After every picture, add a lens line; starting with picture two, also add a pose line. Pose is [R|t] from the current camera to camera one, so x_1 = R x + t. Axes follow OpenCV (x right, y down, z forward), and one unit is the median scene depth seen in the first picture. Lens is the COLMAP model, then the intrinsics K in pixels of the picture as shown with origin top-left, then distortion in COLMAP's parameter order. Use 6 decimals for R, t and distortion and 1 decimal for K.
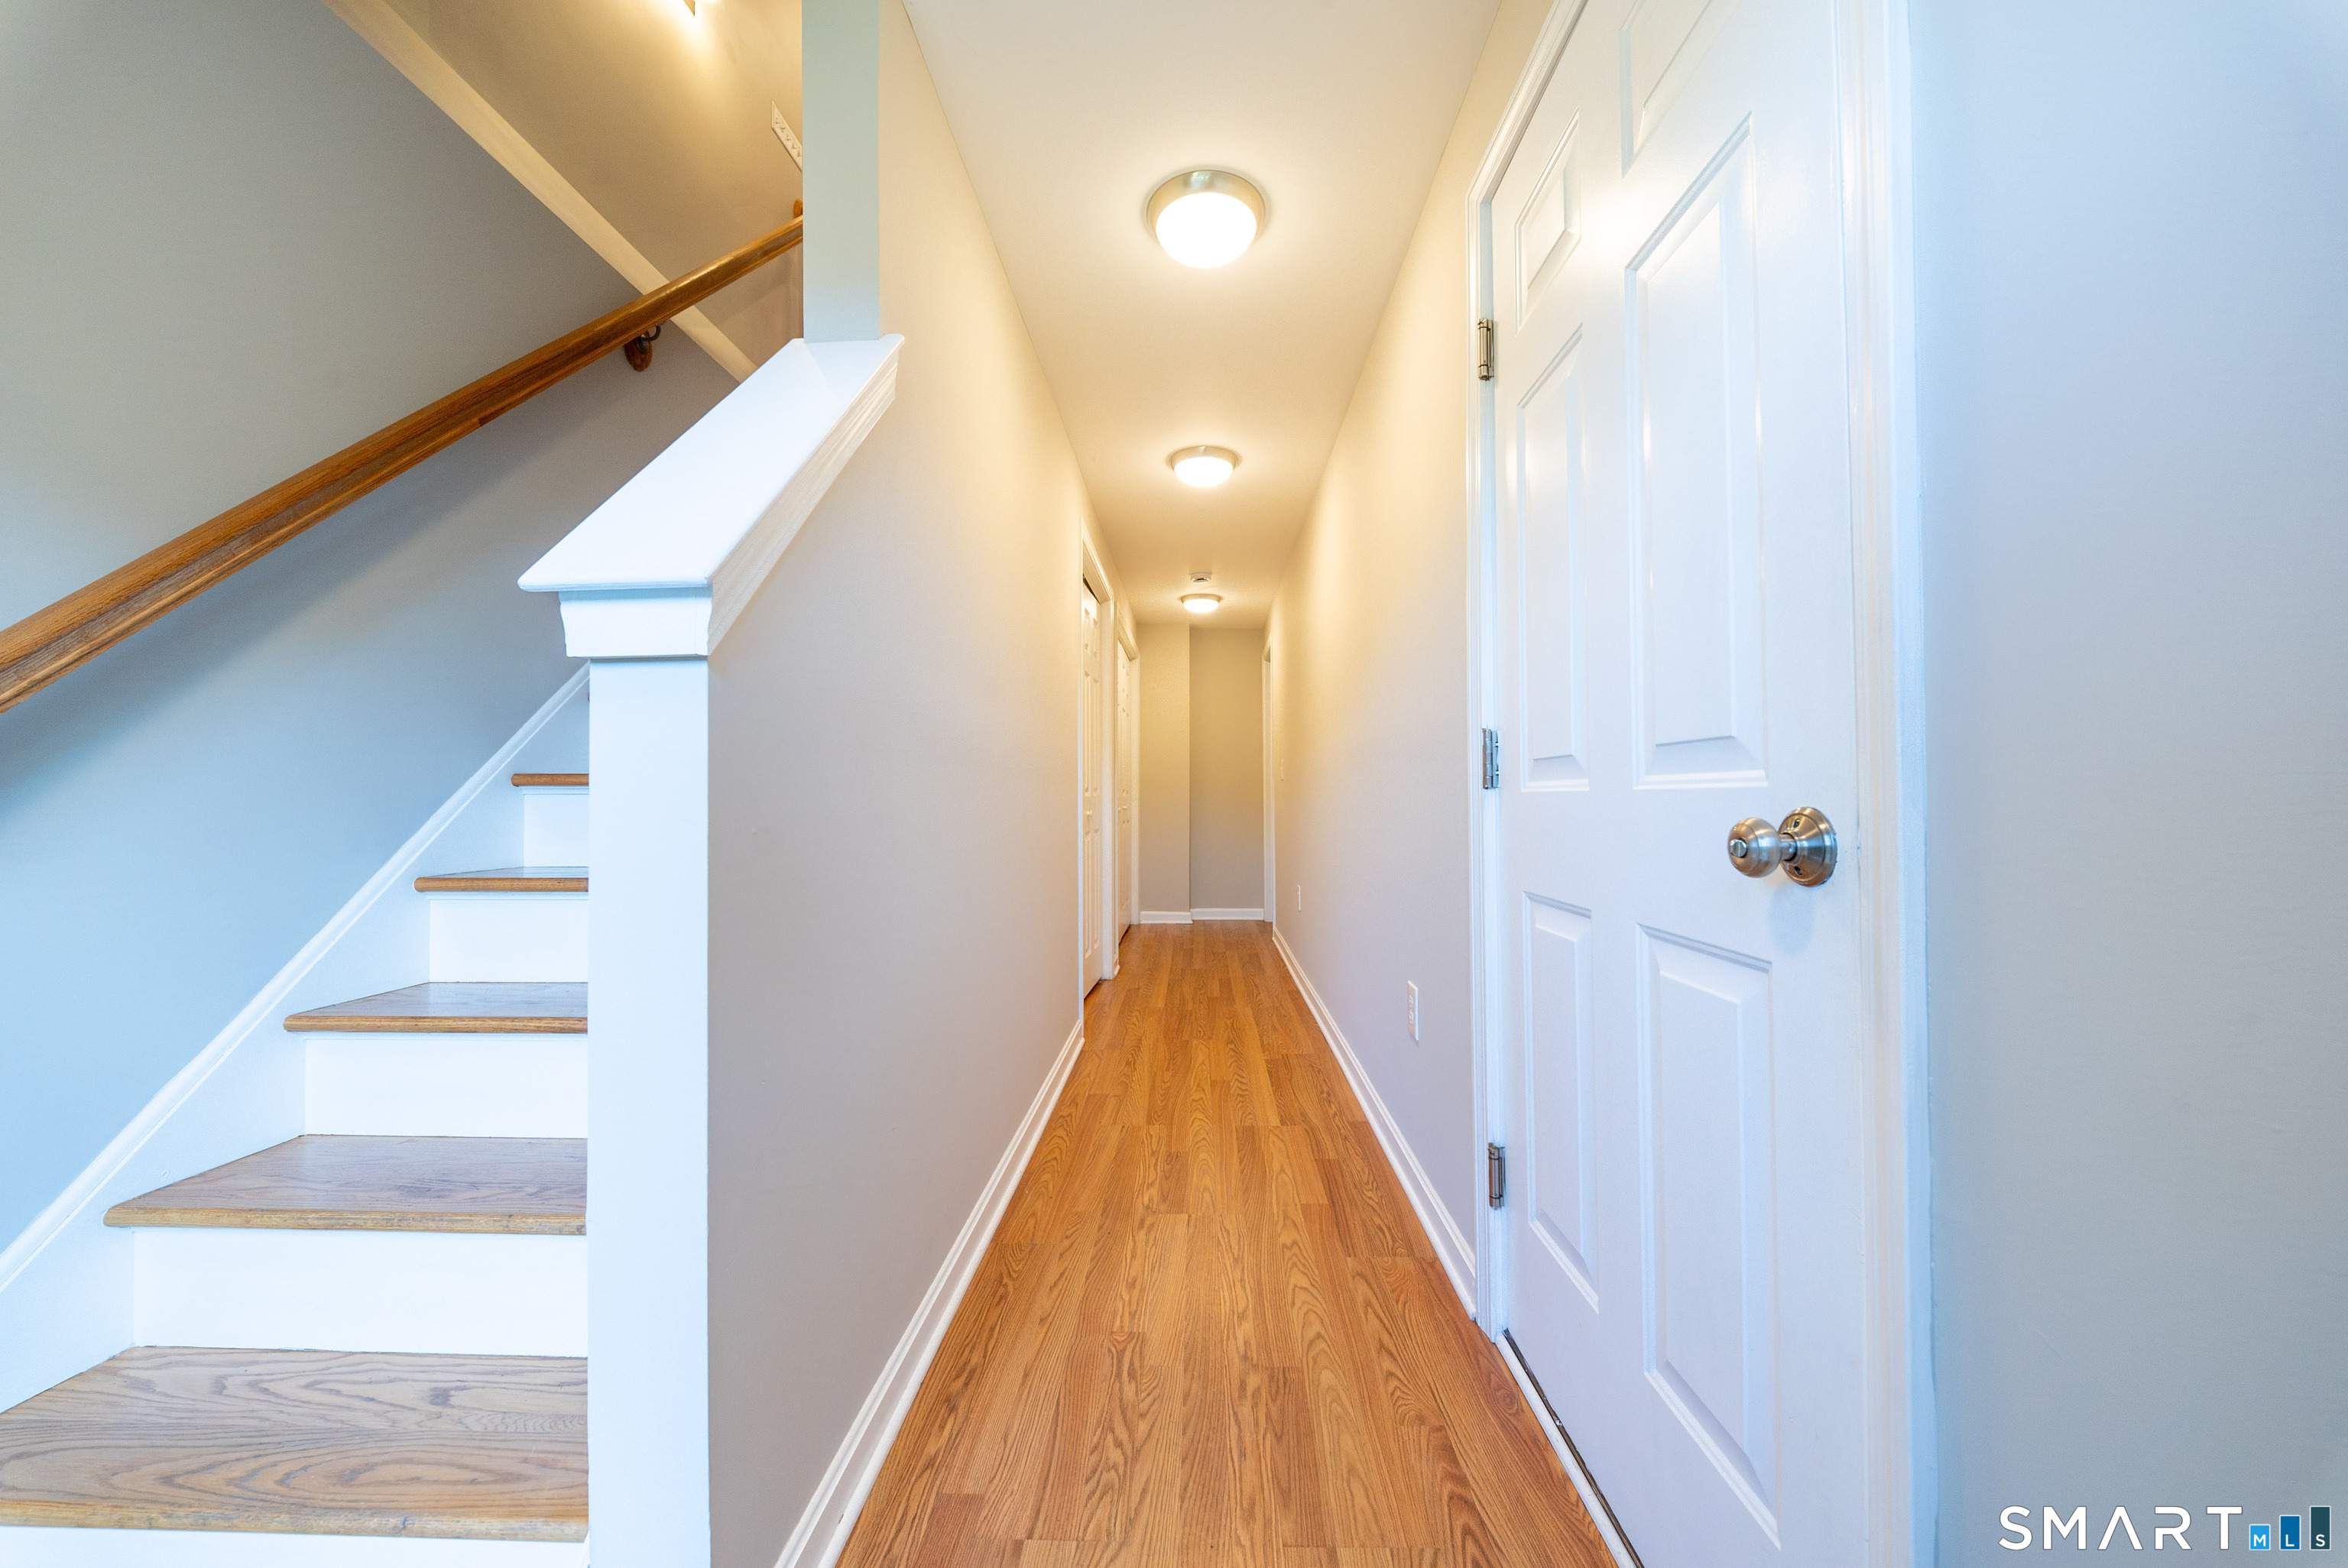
lens RADIAL K [[828.6, 0, 1179.1], [0, 828.6, 778.6], [0, 0, 1]] dist [-0.011706, -0.000179]
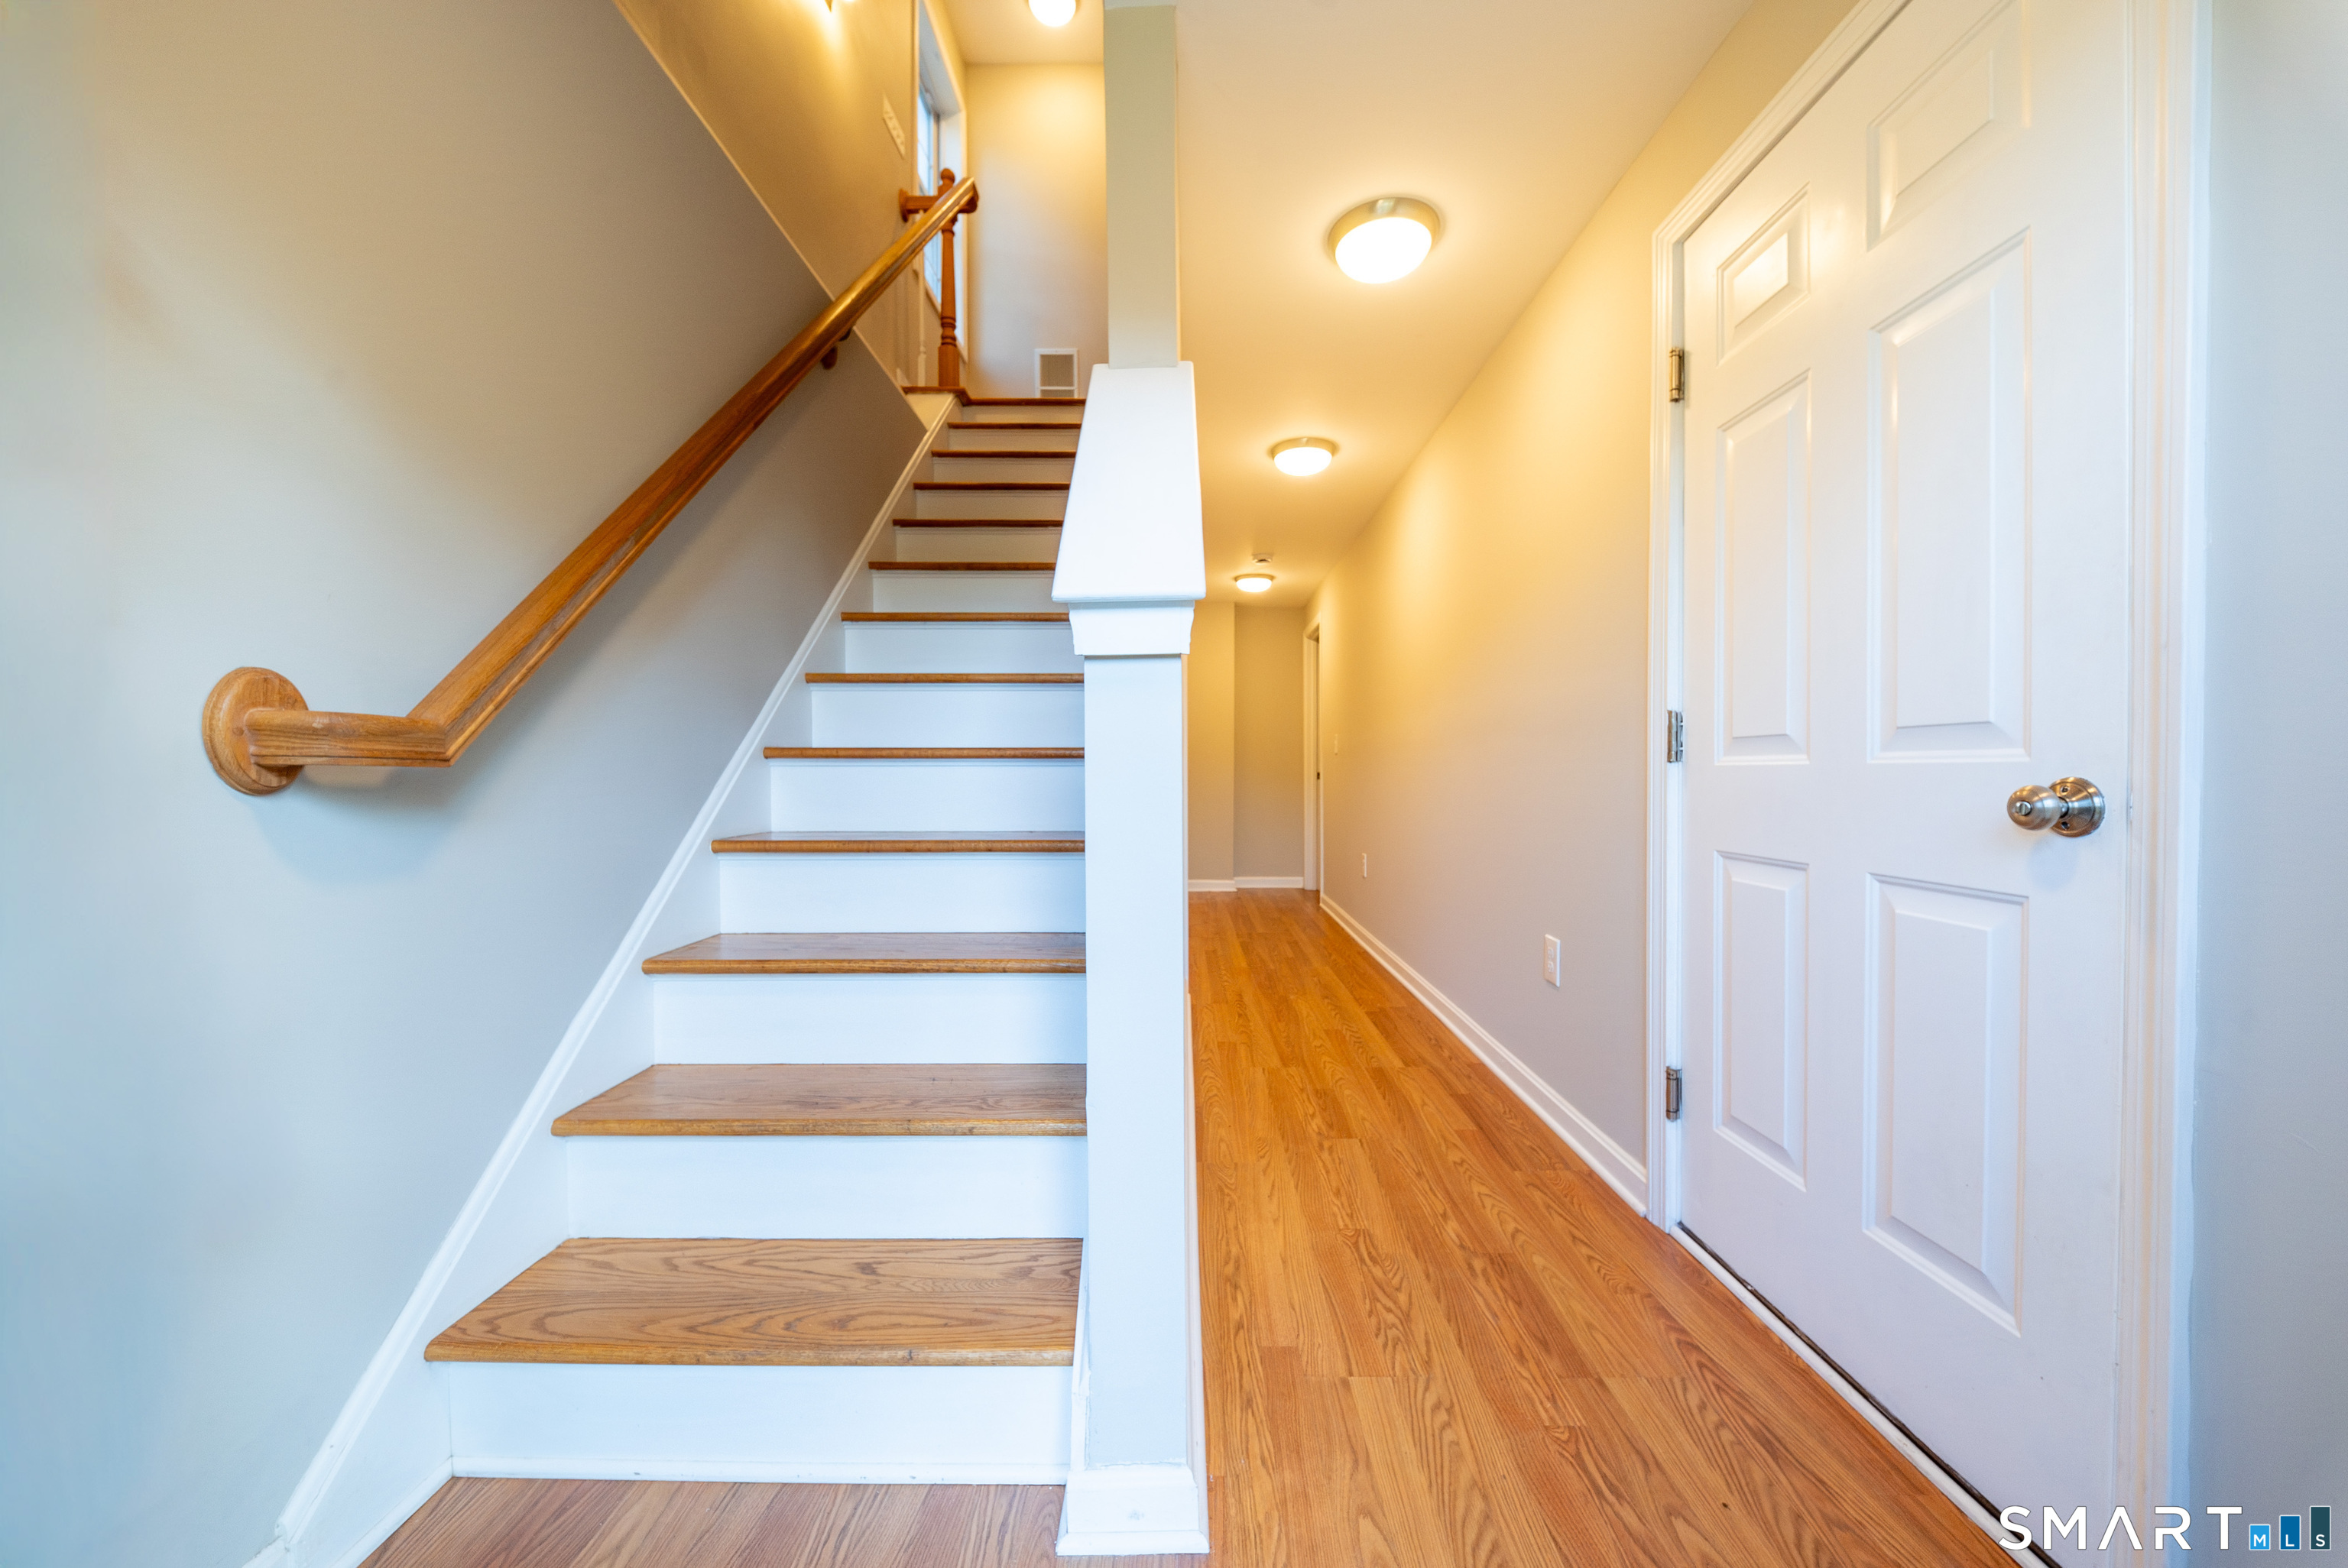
lens RADIAL K [[828.6, 0, 1167.4], [0, 828.6, 778.8], [0, 0, 1]] dist [-0.011706, -0.000179]
pose [[0.999840, 0.001708, 0.017794, -0.419017], [-0.002292, 0.999459, 0.032822, -0.001380], [-0.017728, -0.032858, 0.999303, -0.166167]]
